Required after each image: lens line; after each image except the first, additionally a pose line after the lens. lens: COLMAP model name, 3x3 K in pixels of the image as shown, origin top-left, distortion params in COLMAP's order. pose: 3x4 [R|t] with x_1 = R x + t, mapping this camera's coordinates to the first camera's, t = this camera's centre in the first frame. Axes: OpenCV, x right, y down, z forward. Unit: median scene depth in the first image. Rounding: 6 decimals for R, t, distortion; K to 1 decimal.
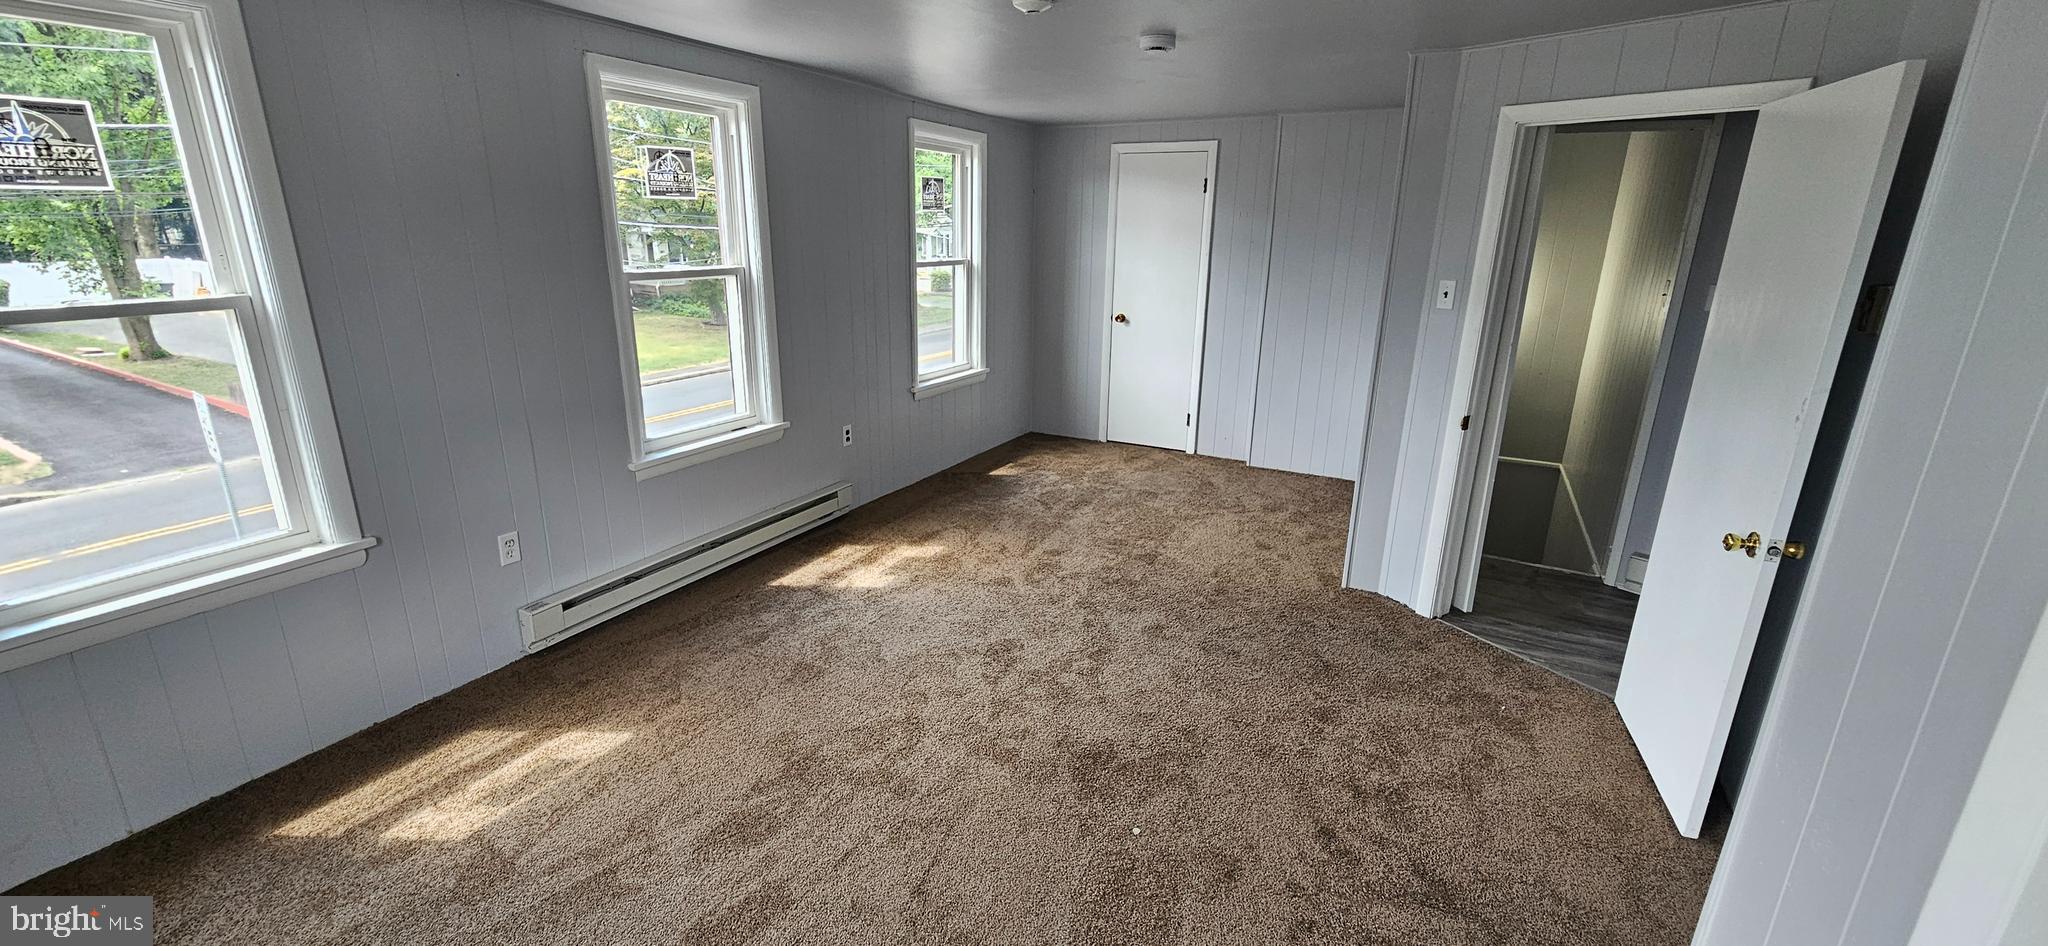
lens RADIAL K [[844.0, 0, 1018.0], [0, 844.0, 477.0], [0, 0, 1]] dist [-0.019251, -0.000473]
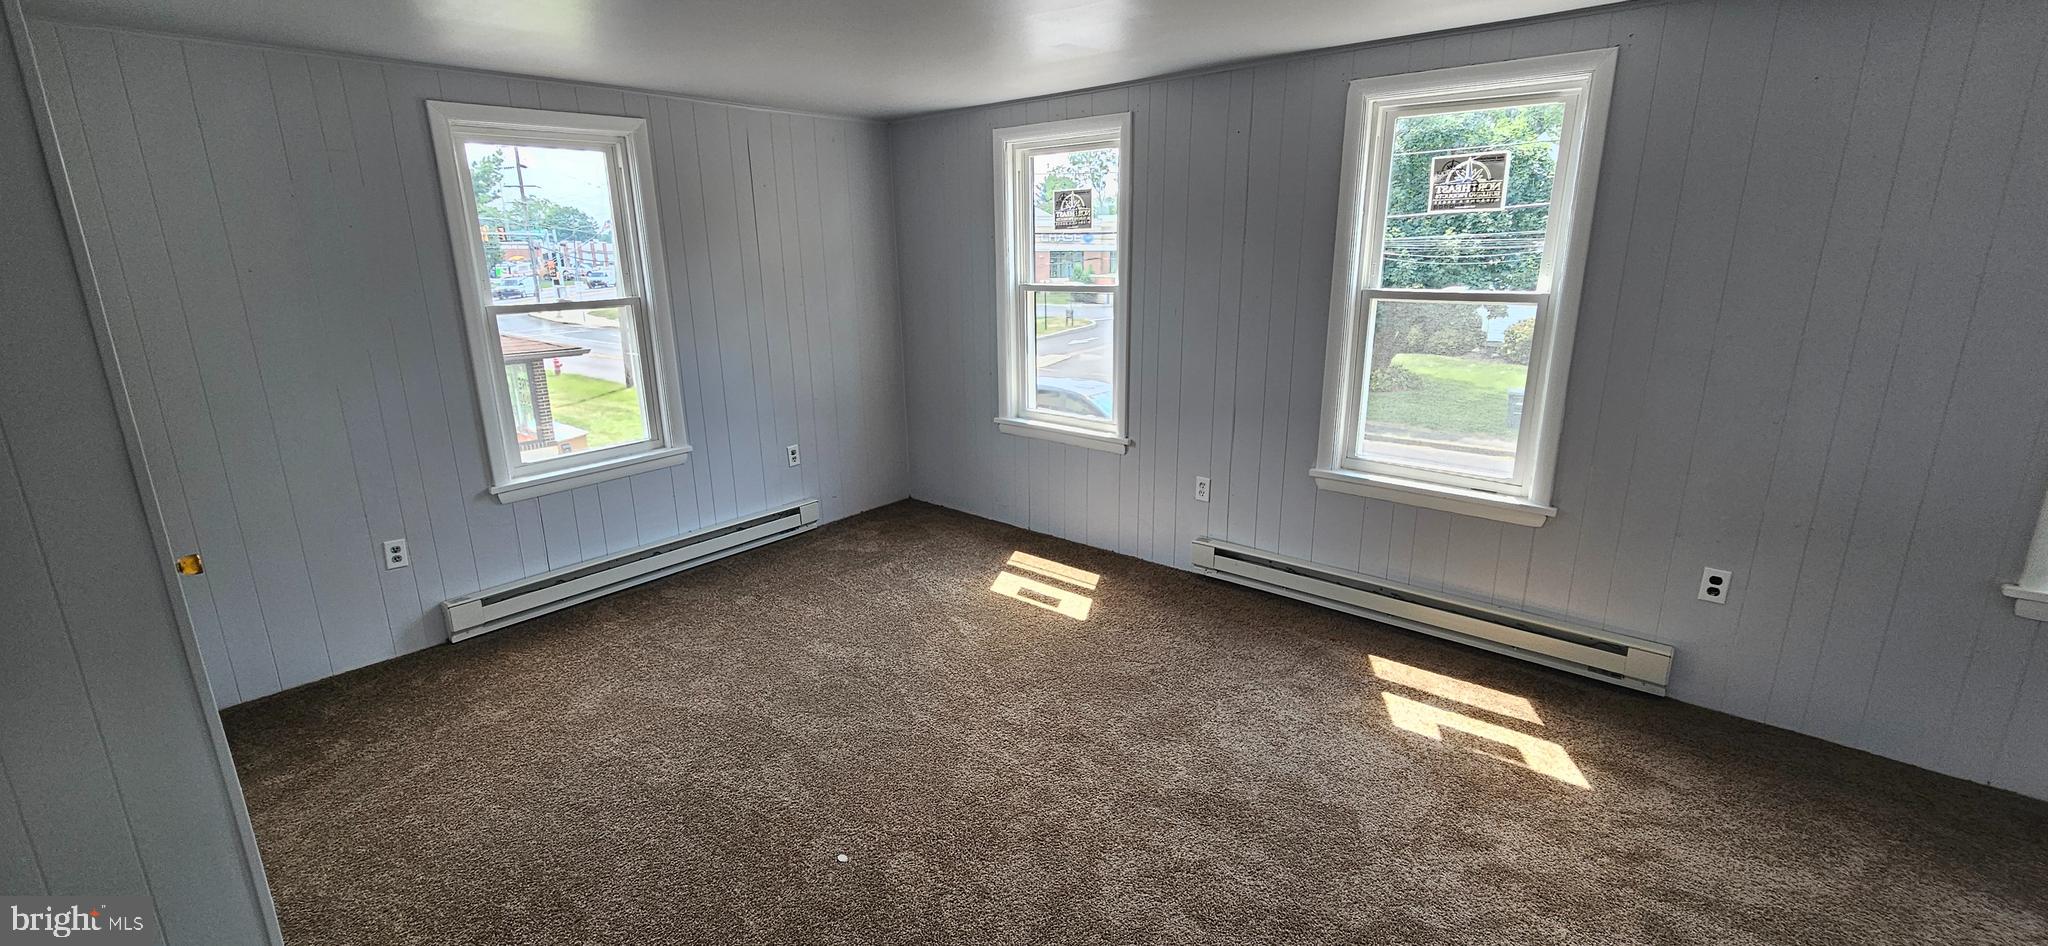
lens RADIAL K [[850.9, 0, 1034.9], [0, 850.9, 474.1], [0, 0, 1]] dist [0.003415, 0.000160]
pose [[-0.229747, 0.244388, -0.942067, 0.602809], [-0.264241, 0.915937, 0.302052, -0.230600], [0.936692, 0.318328, -0.145857, 0.795184]]
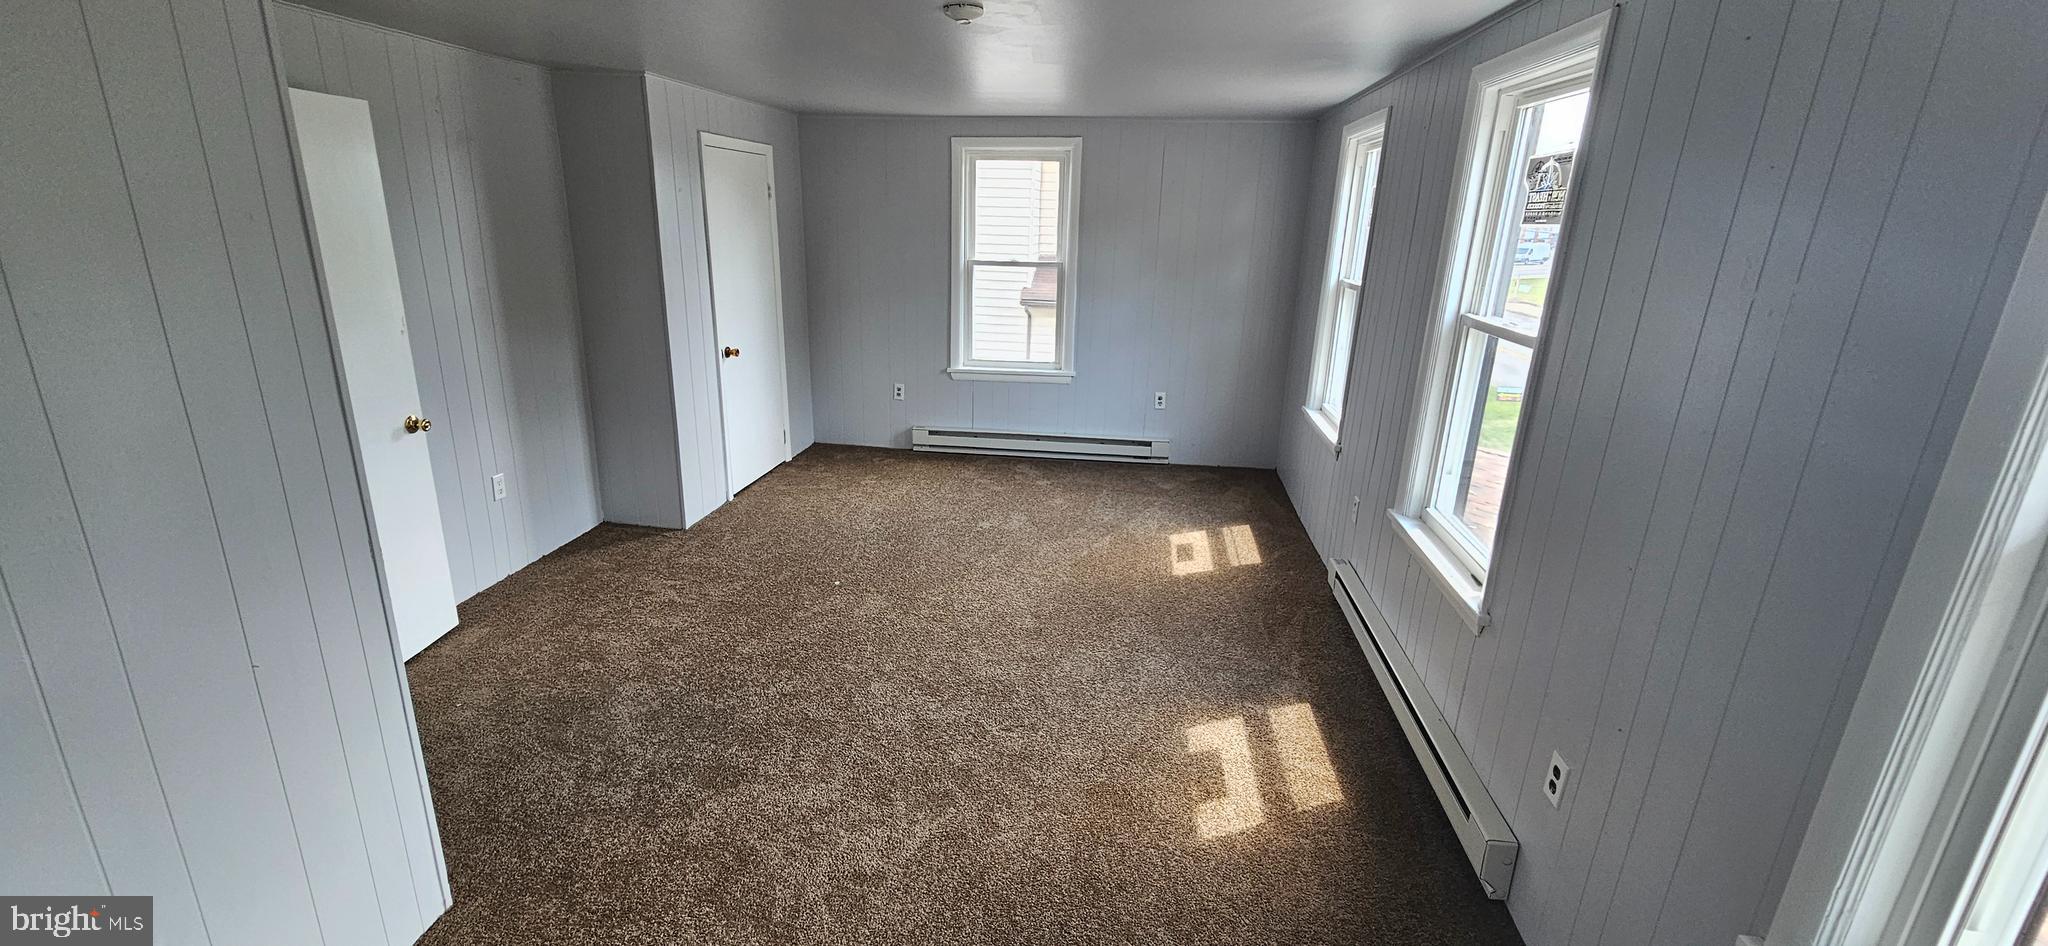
lens RADIAL K [[850.9, 0, 1016.0], [0, 850.9, 468.9], [0, 0, 1]] dist [0.003415, 0.000160]
pose [[-0.946344, 0.057094, -0.318078, 0.224653], [-0.125982, 0.841217, 0.525816, -0.476682], [0.297593, 0.537675, -0.788887, 1.529228]]
